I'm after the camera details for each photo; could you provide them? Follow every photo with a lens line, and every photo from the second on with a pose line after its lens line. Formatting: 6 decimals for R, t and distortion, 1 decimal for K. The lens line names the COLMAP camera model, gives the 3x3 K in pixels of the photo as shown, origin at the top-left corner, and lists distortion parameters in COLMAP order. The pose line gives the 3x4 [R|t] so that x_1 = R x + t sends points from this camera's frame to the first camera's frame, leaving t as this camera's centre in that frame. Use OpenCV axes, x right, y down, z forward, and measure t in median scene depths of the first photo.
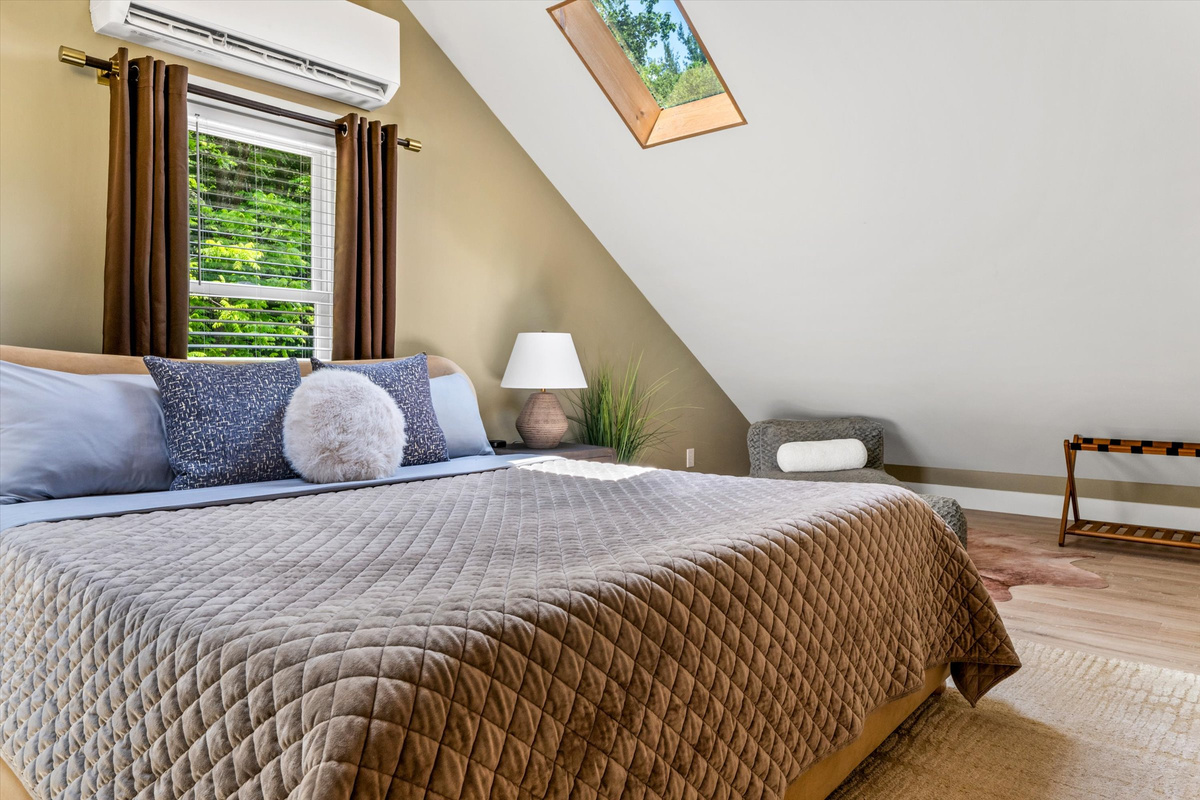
lens RADIAL K [[768.0, 0, 600.0], [0, 768.0, 400.0], [0, 0, 1]] dist [0.000492, 0.000081]
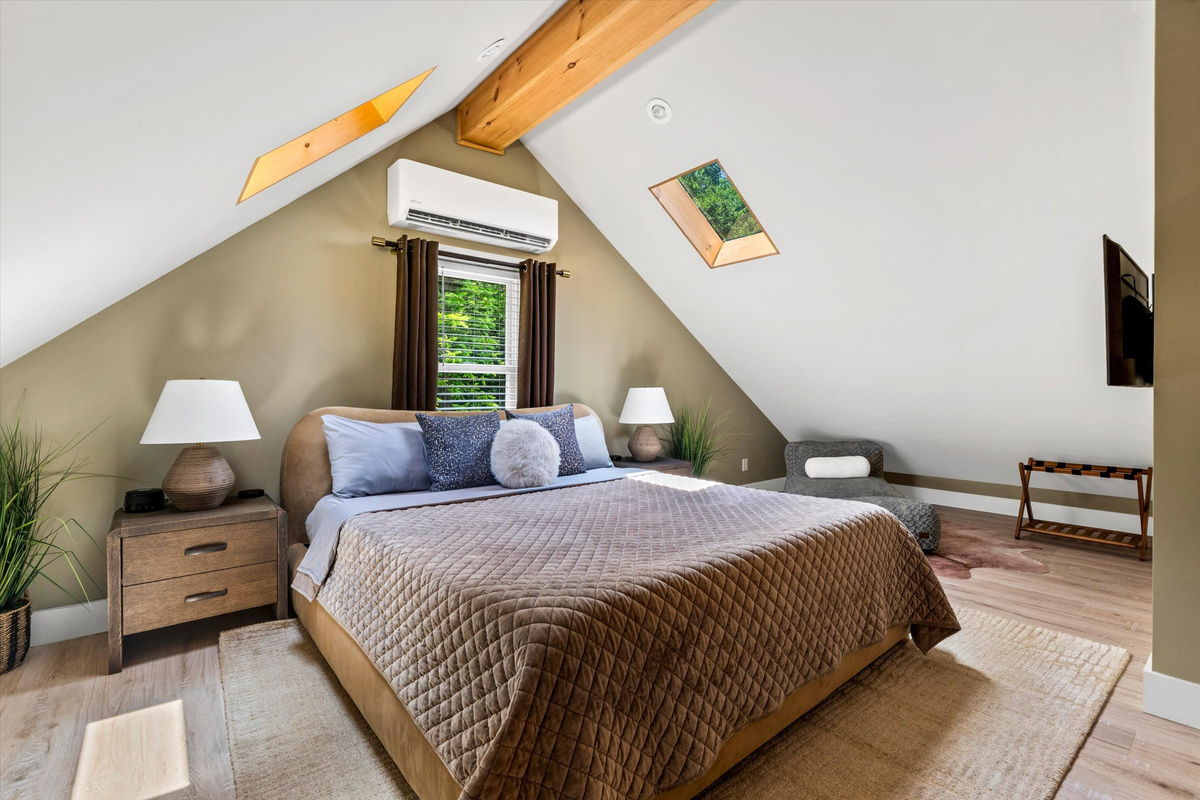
lens RADIAL K [[527.8, 0, 601.5], [0, 527.8, 402.8], [0, 0, 1]] dist [0.000714, 0.000486]
pose [[0.986482, 0.004737, -0.163802, 0.025311], [-0.006303, 0.999939, -0.009038, -0.083632], [0.163749, 0.009949, 0.986452, -0.136611]]
